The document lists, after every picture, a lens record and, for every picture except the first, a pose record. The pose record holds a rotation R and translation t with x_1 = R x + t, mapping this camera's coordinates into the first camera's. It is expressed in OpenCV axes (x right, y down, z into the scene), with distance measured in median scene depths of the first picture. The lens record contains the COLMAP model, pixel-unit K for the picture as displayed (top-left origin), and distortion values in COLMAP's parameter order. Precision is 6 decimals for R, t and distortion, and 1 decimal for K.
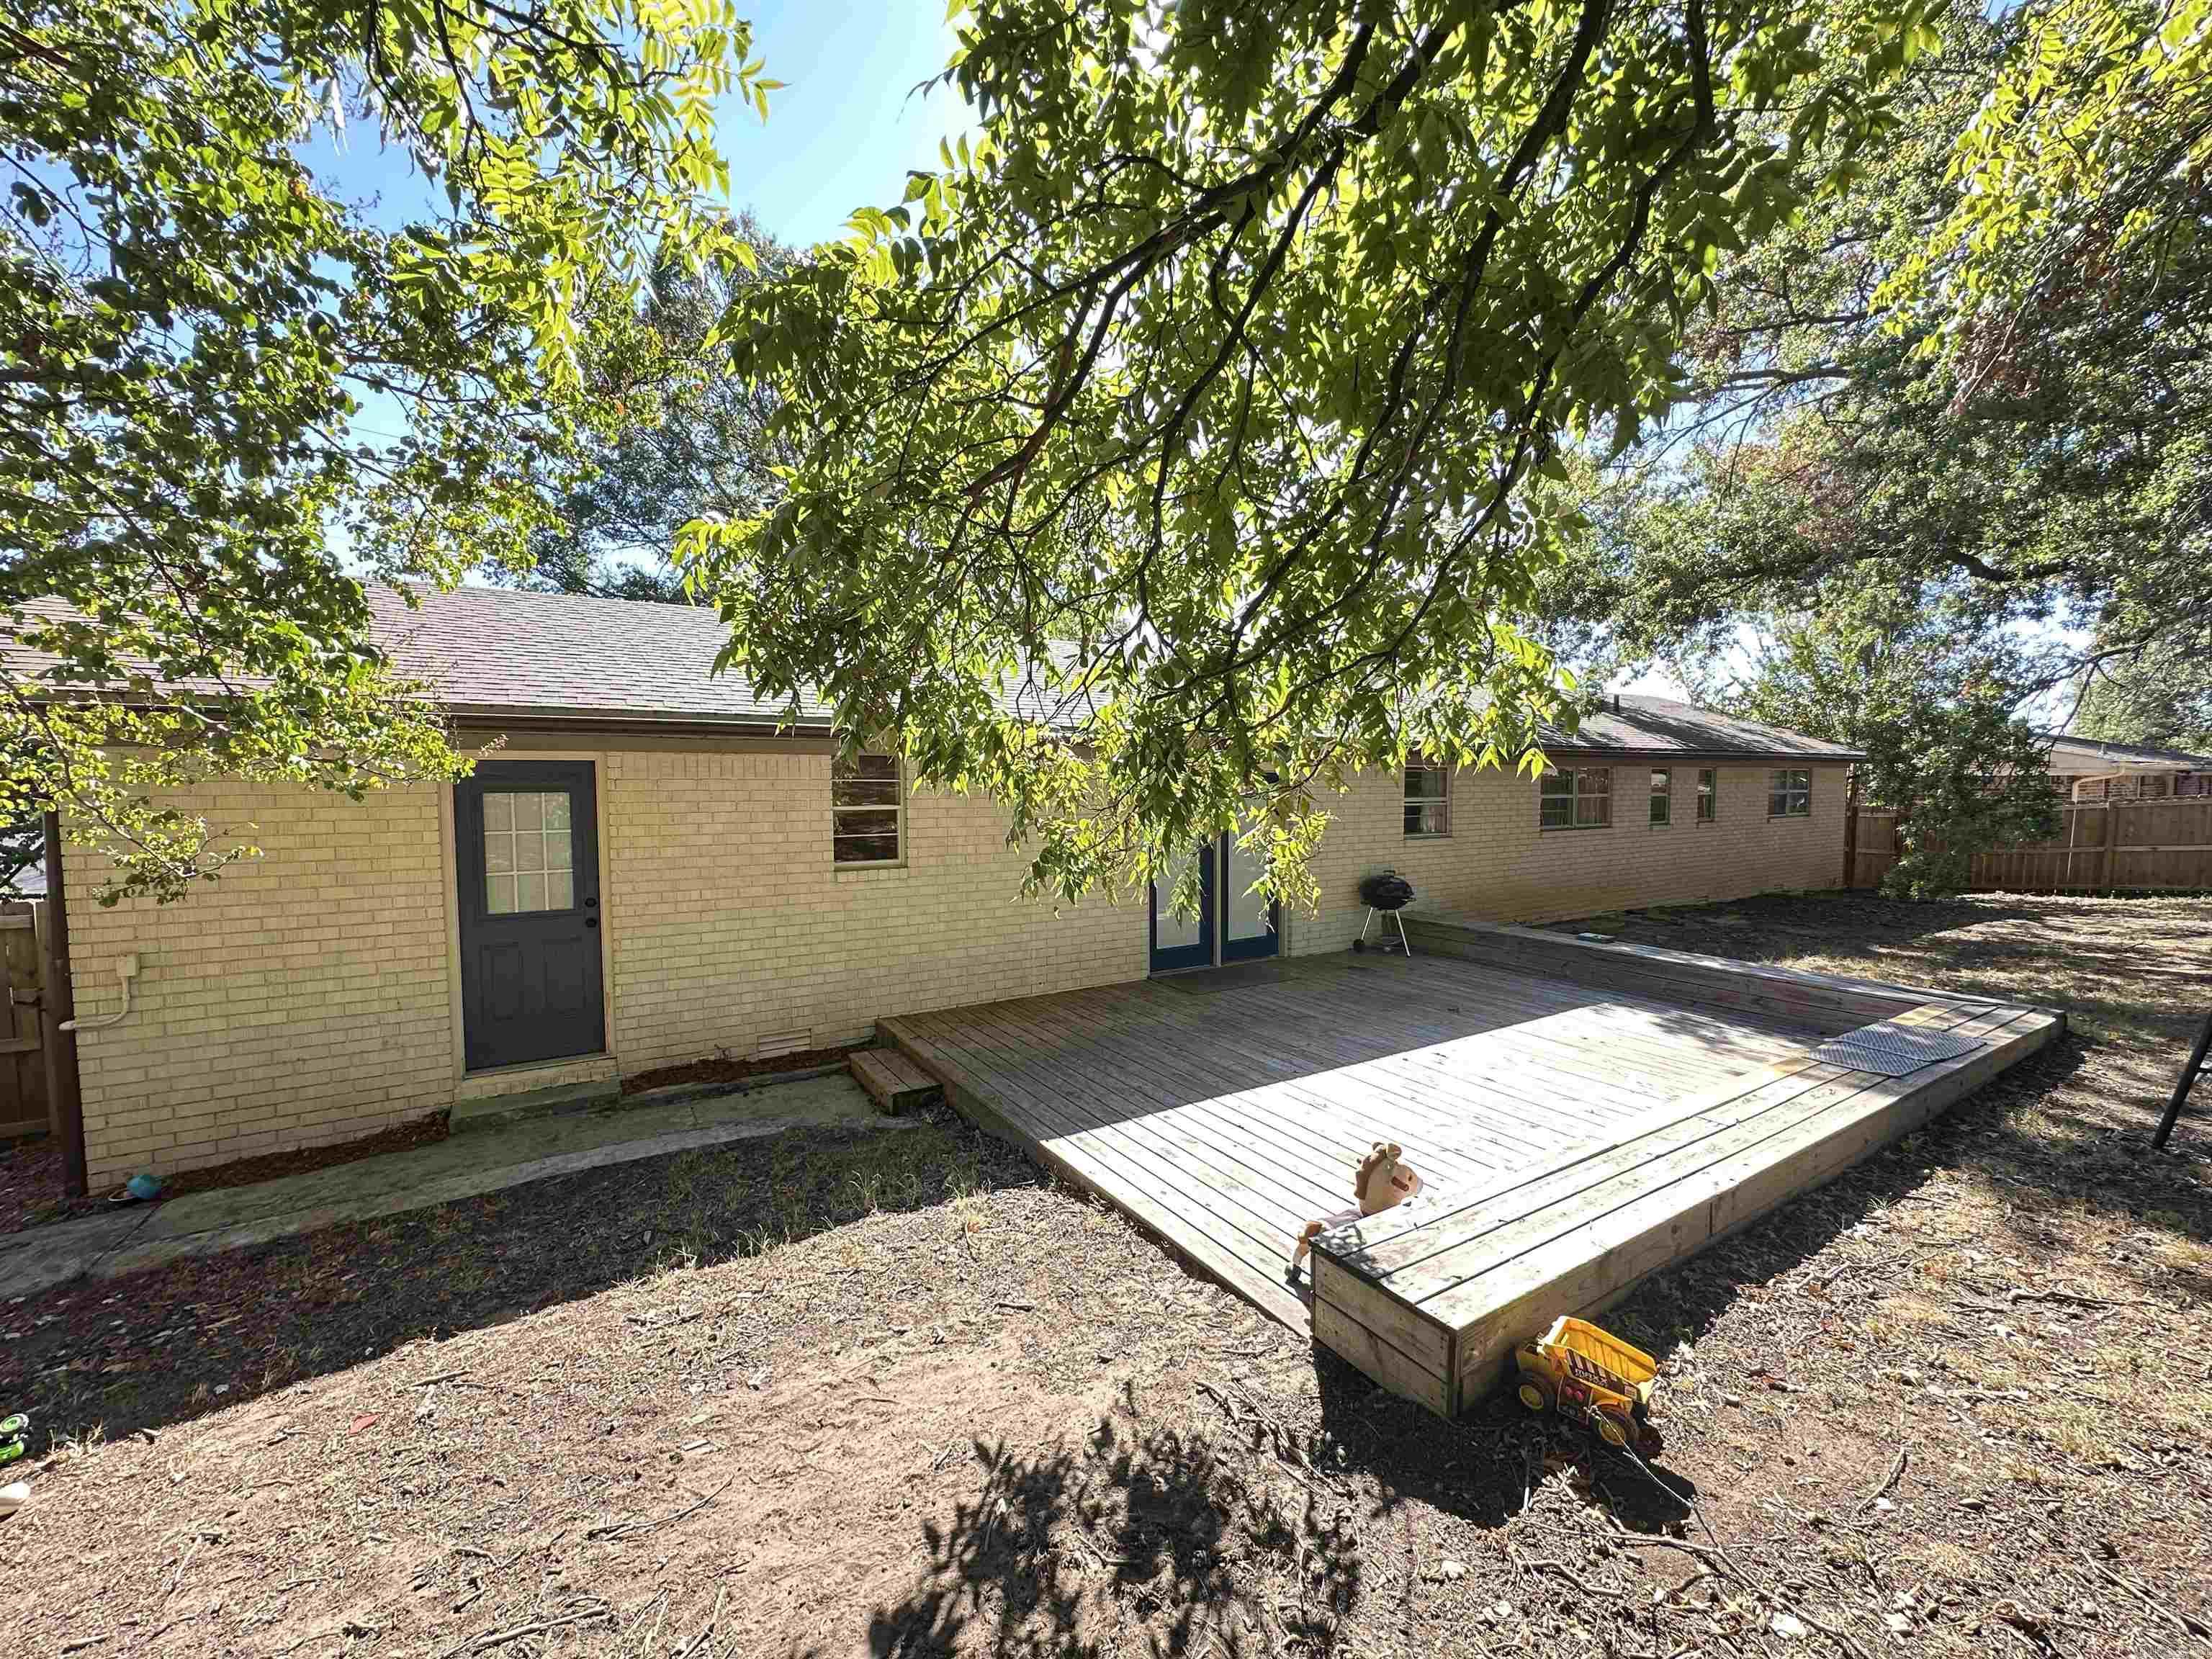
lens RADIAL K [[879.8, 0, 1106.0], [0, 879.8, 829.5], [0, 0, 1]] dist [-0.004495, 0.001167]
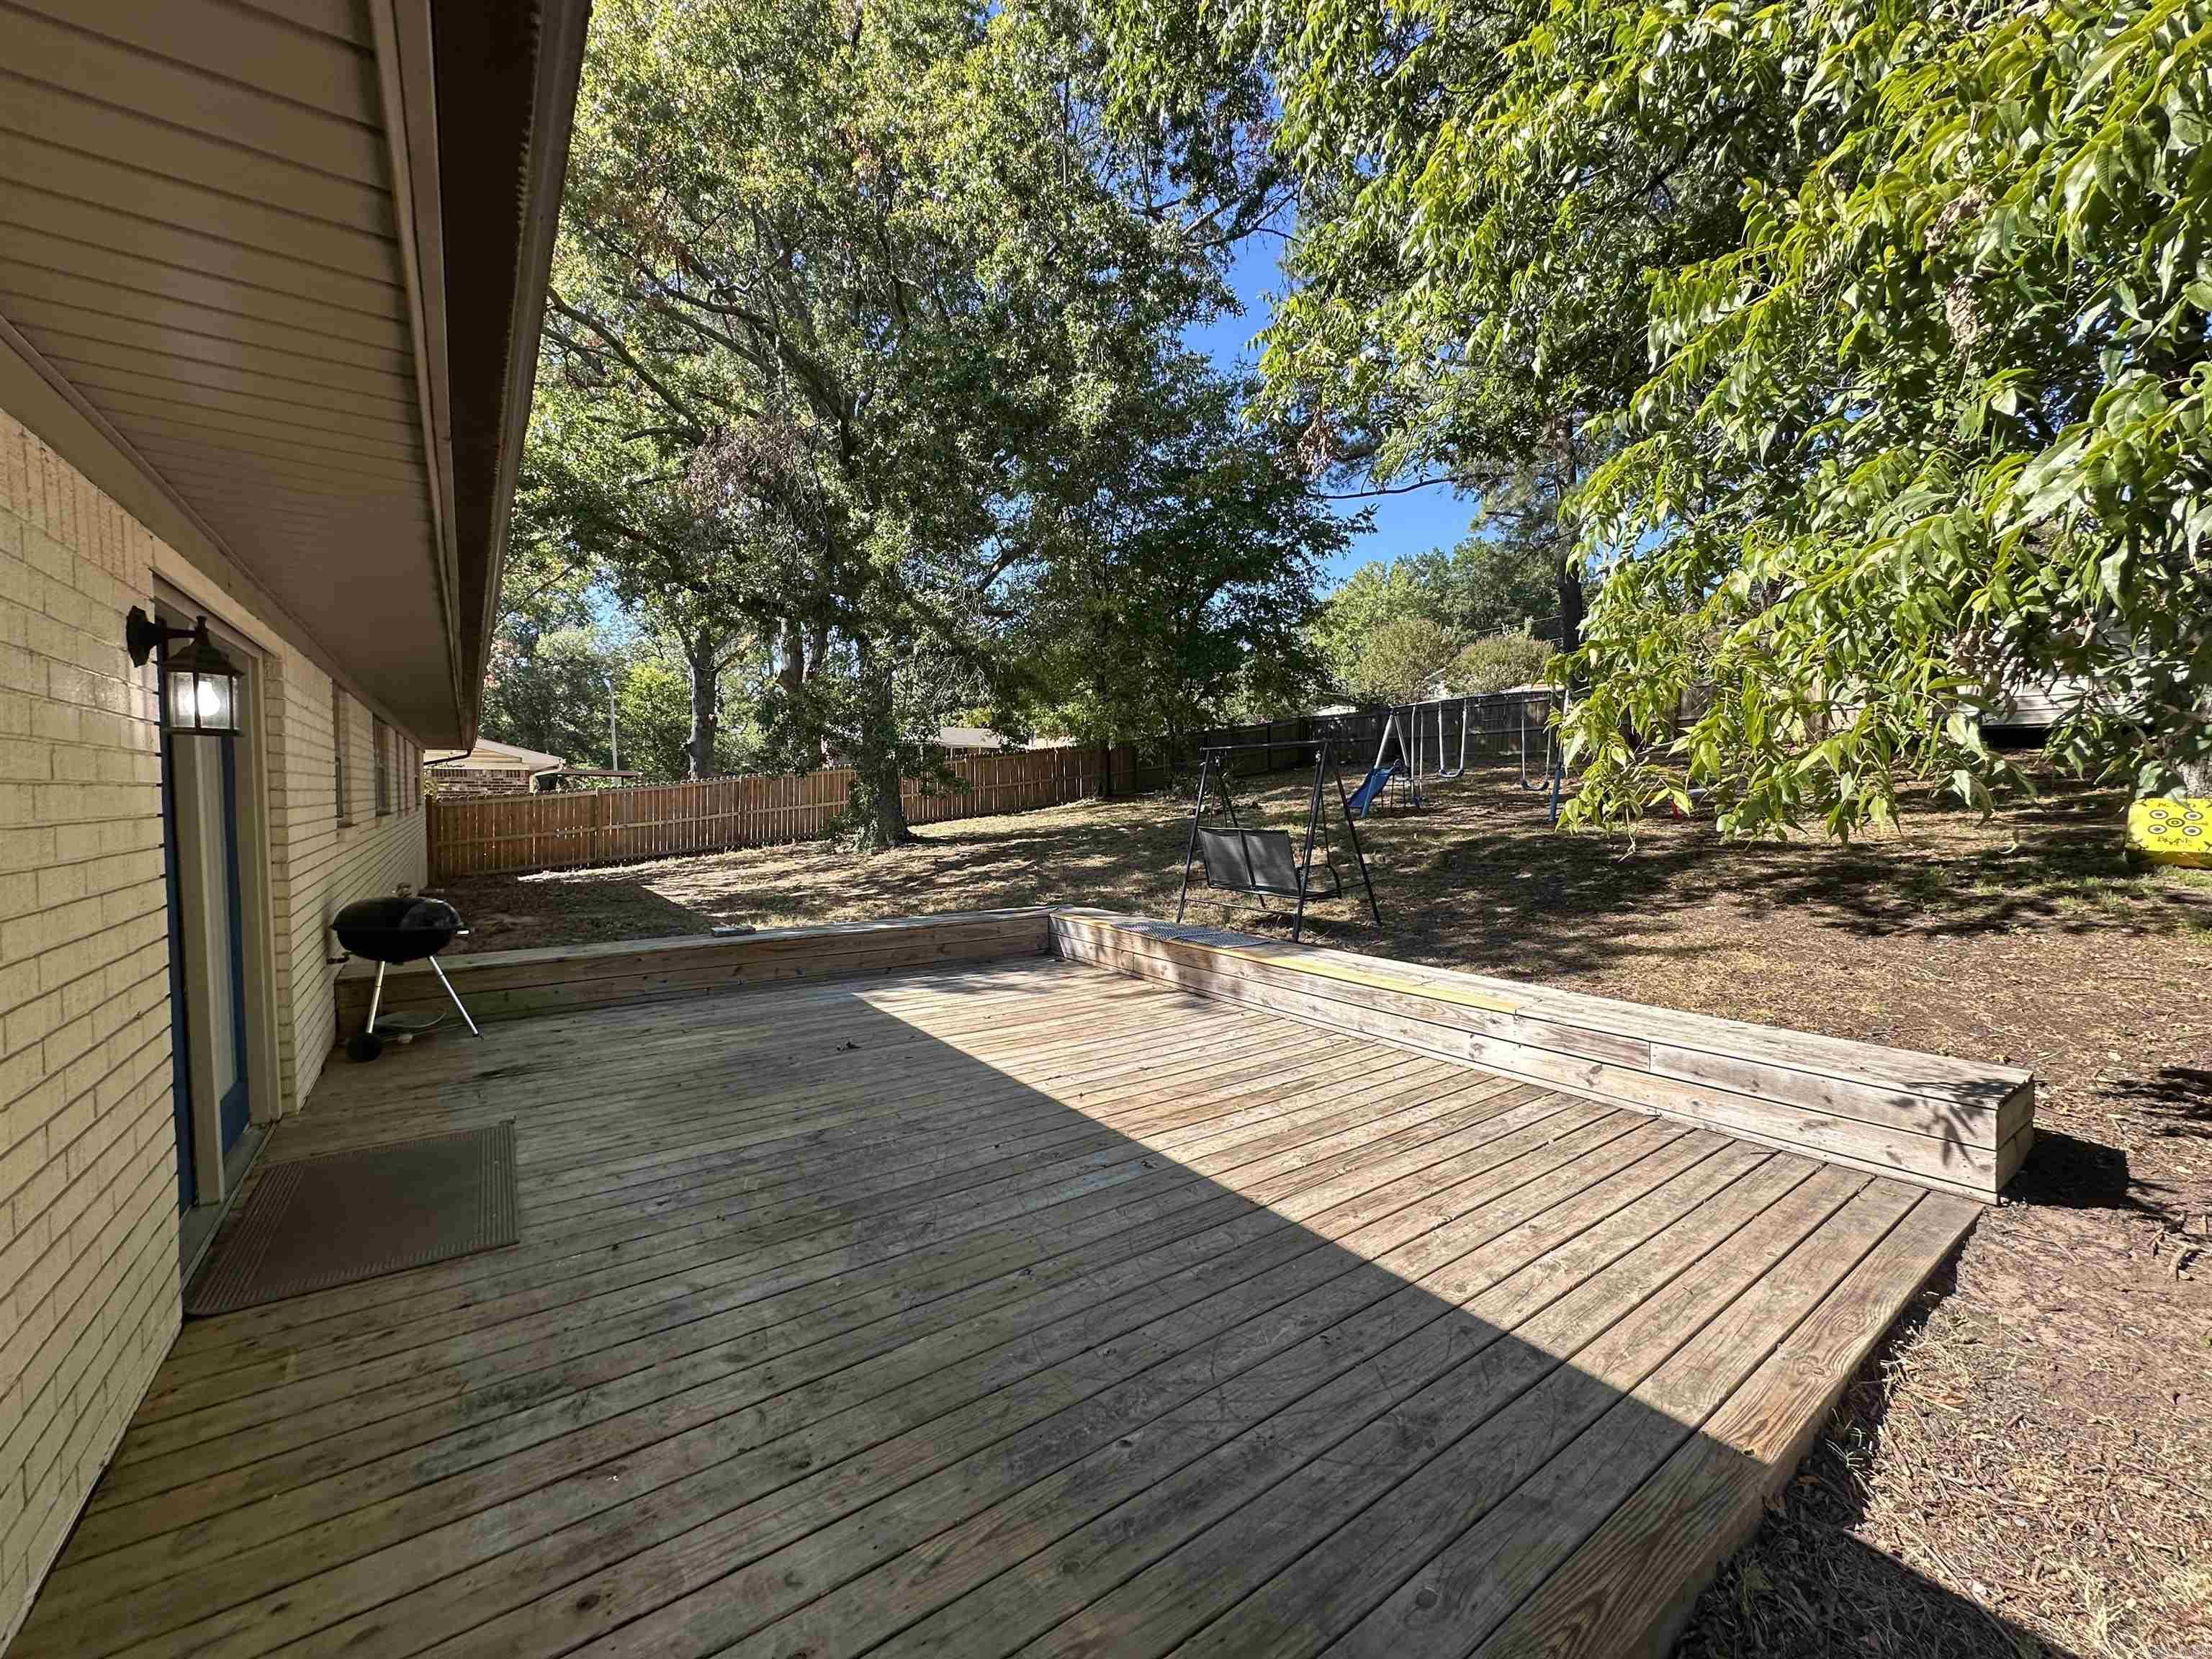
lens RADIAL K [[879.8, 0, 1106.0], [0, 879.8, 829.5], [0, 0, 1]] dist [-0.004495, 0.001167]
pose [[-0.065155, -0.040271, 0.997062, -0.310385], [0.053178, 0.997625, 0.043769, 0.021593], [-0.996457, 0.055874, -0.062858, 0.918548]]
